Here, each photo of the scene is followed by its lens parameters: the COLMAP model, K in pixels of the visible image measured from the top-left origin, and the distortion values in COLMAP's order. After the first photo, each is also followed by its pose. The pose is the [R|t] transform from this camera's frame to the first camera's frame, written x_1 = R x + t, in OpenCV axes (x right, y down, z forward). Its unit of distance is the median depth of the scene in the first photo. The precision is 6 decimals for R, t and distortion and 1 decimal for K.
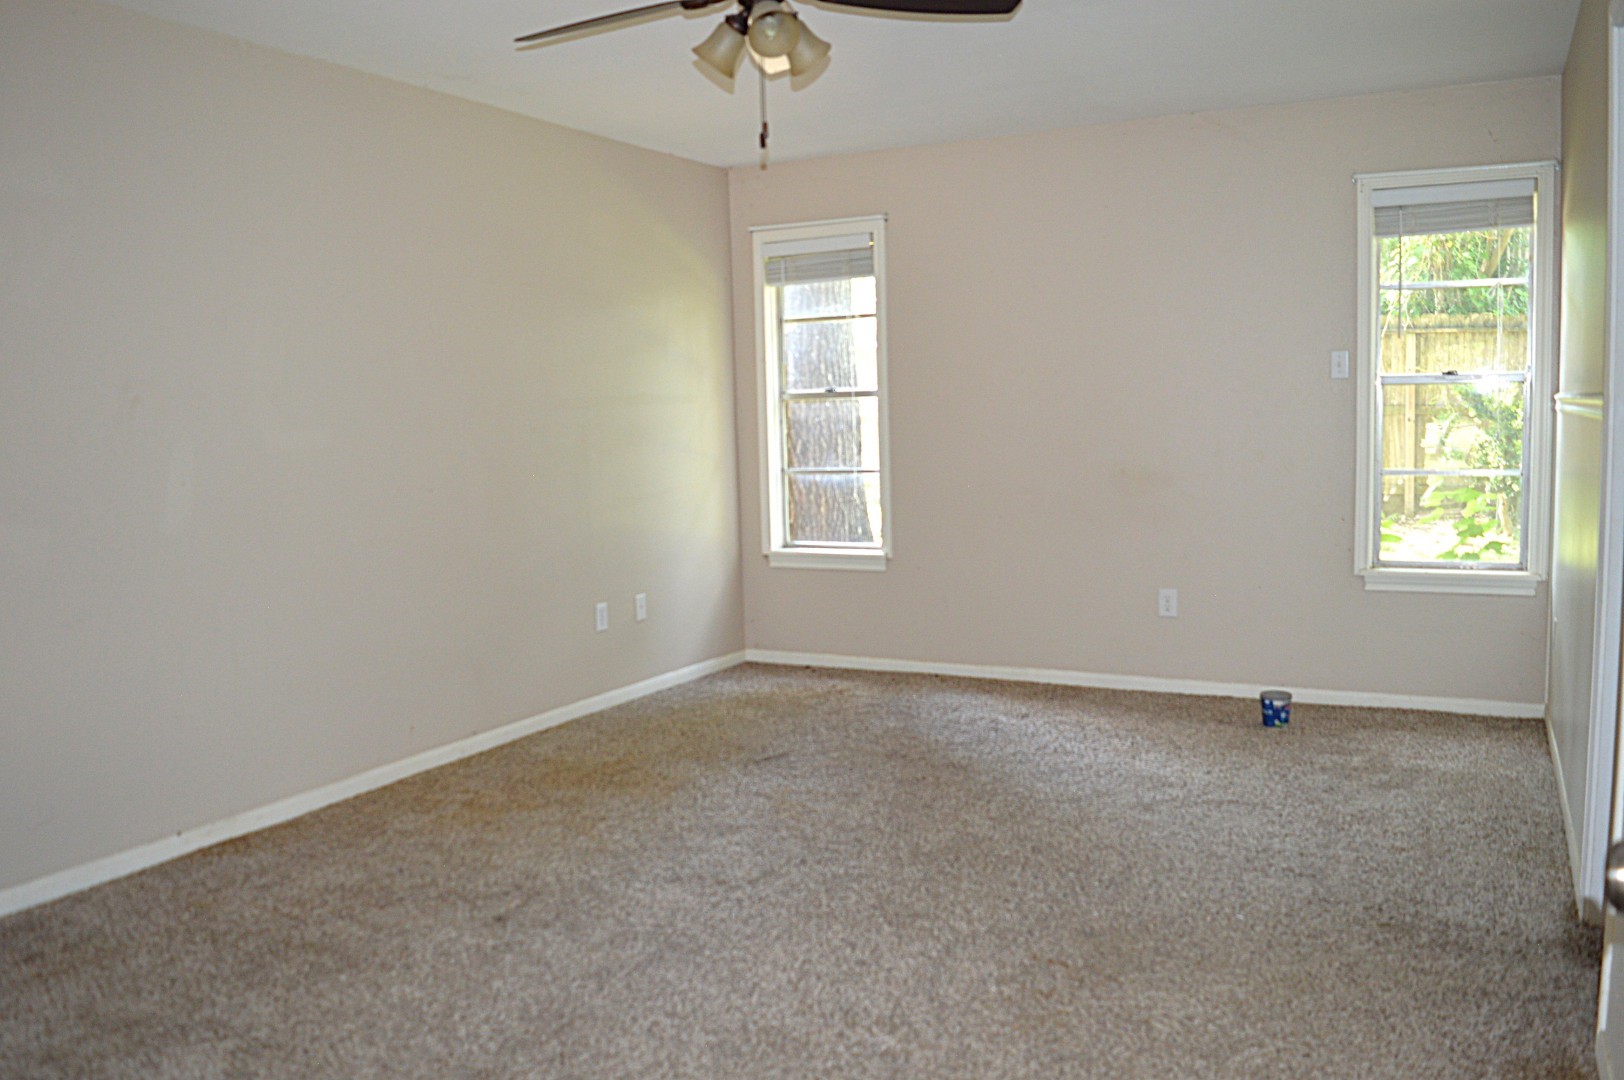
lens RADIAL K [[1293.5, 0, 811.1], [0, 1293.5, 540.7], [0, 0, 1]] dist [-0.072390, 0.002897]
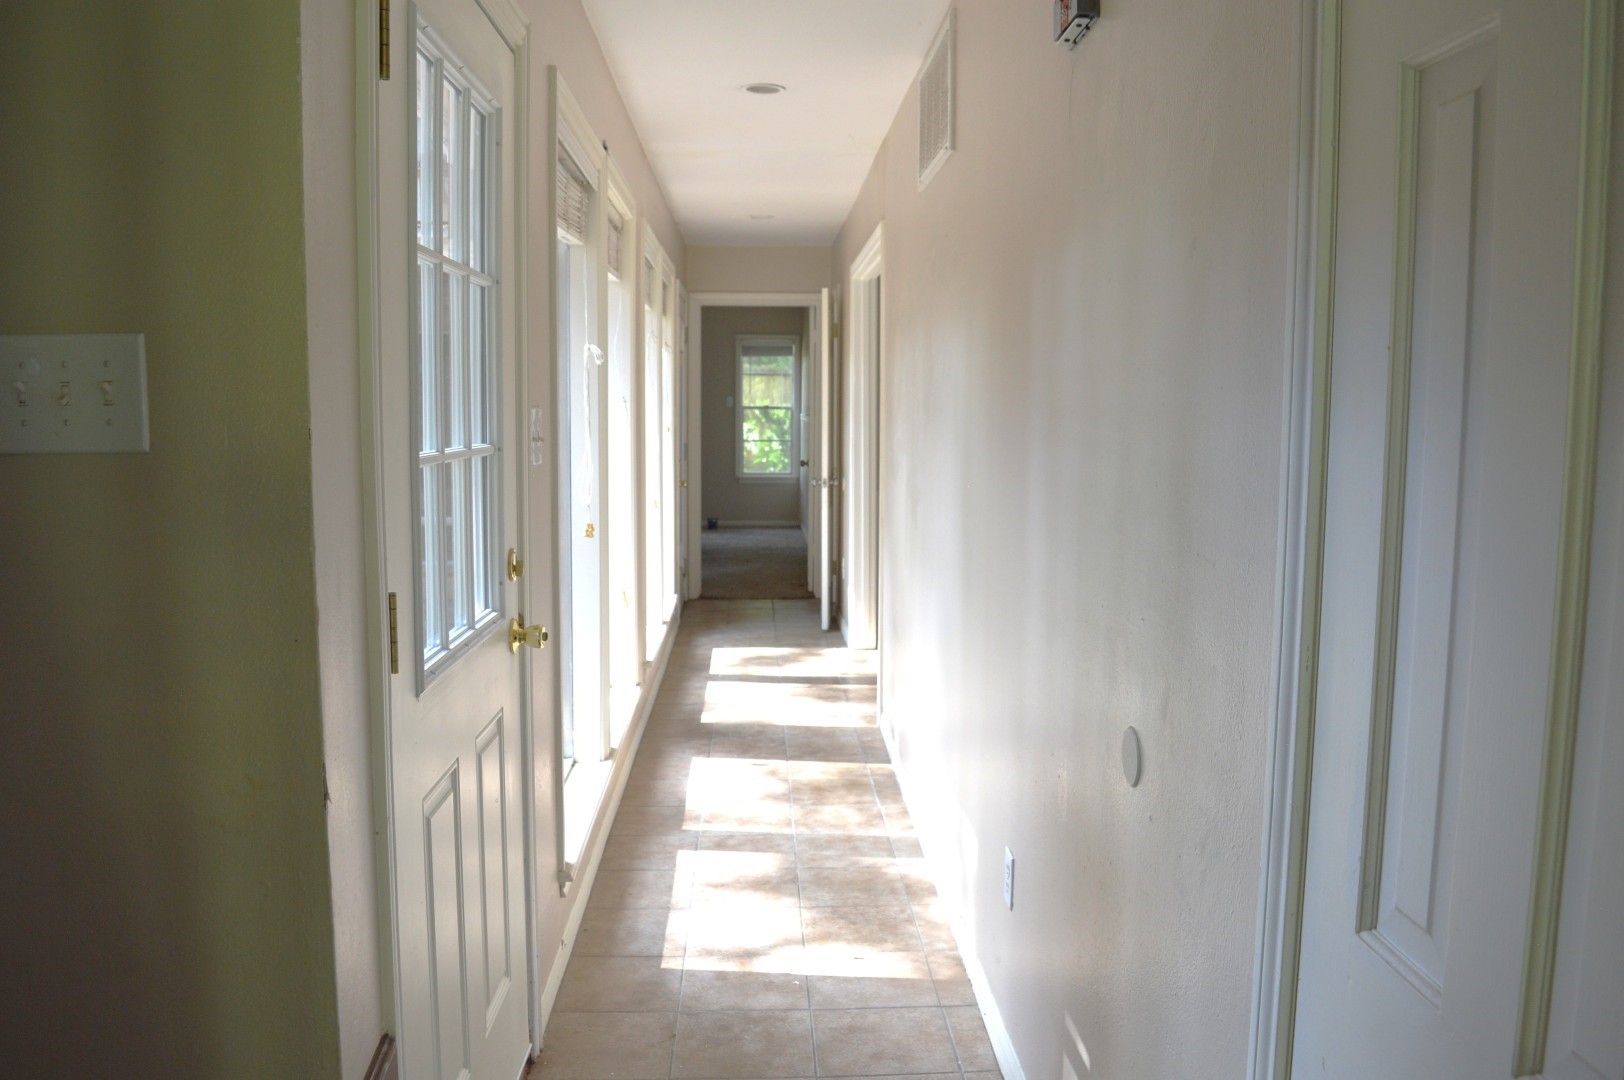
lens RADIAL K [[1293.5, 0, 813.8], [0, 1293.5, 535.6], [0, 0, 1]] dist [-0.072390, 0.002897]
pose [[0.861298, -0.018552, 0.507762, -0.857637], [0.020961, 0.999780, 0.000974, 0.153919], [-0.507668, 0.009804, 0.861497, -1.507623]]
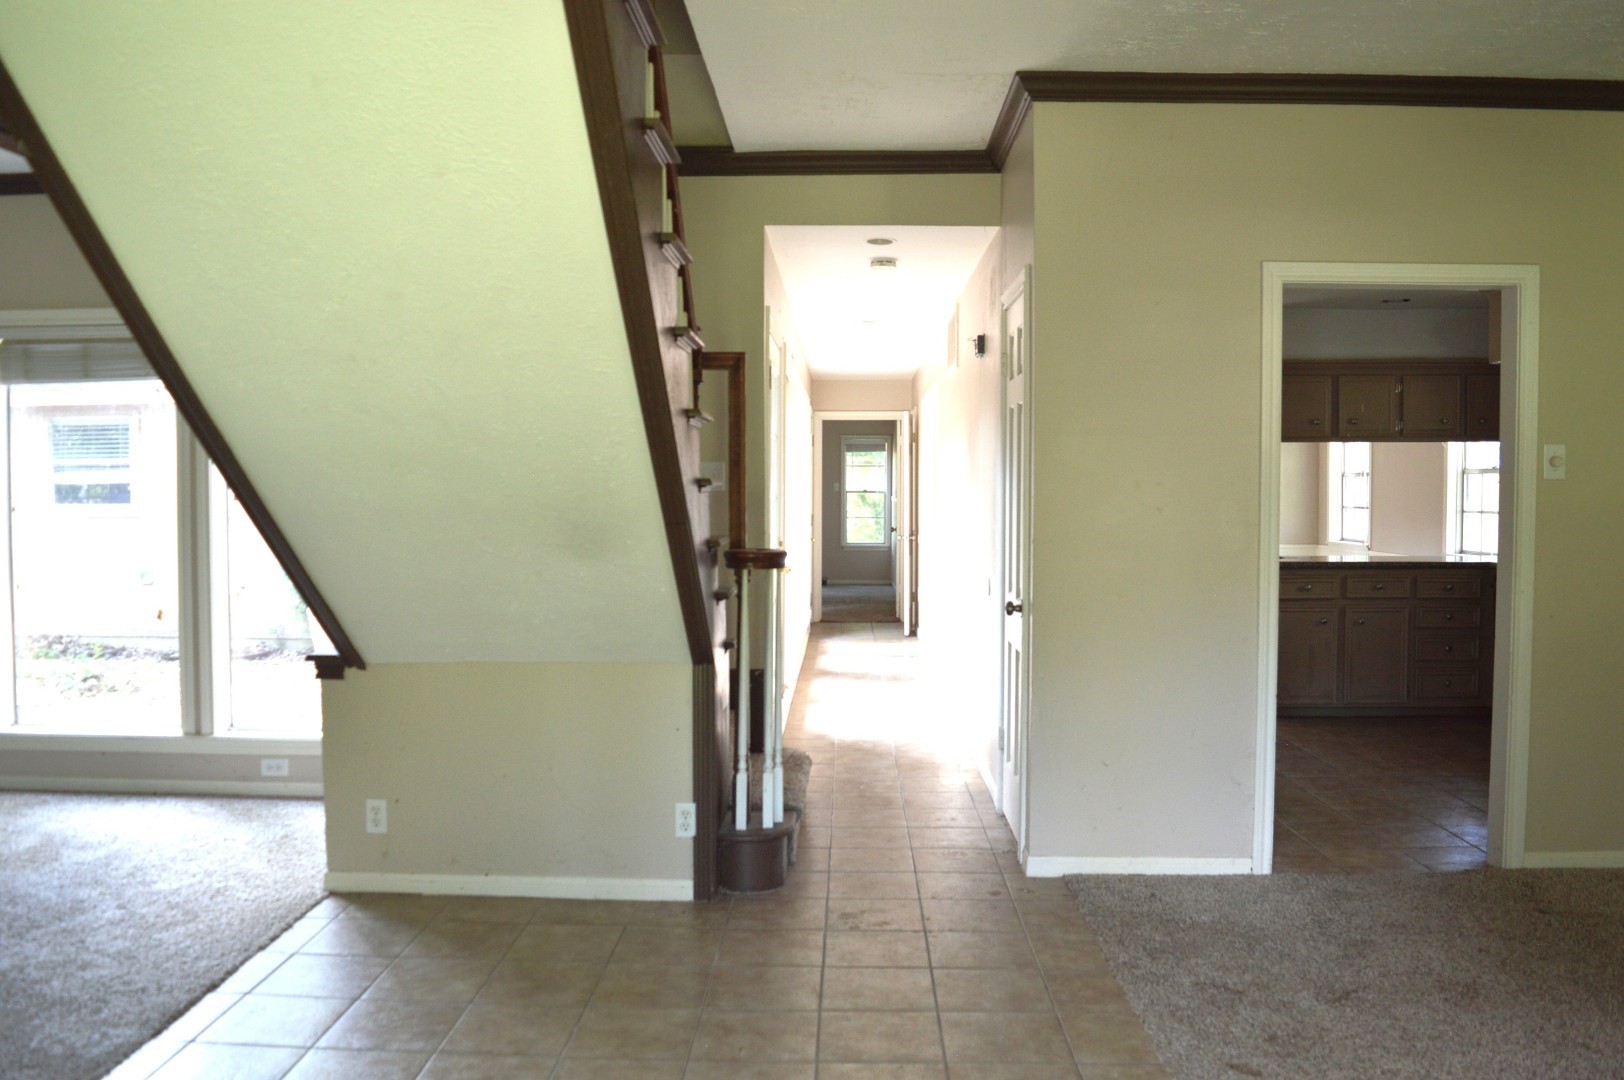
lens RADIAL K [[1293.5, 0, 817.8], [0, 1293.5, 537.2], [0, 0, 1]] dist [-0.072390, 0.002897]
pose [[0.894067, 0.015840, 0.447653, -1.269197], [0.015774, 0.997641, -0.066805, 0.247711], [-0.447655, 0.066790, 0.891709, -2.229179]]
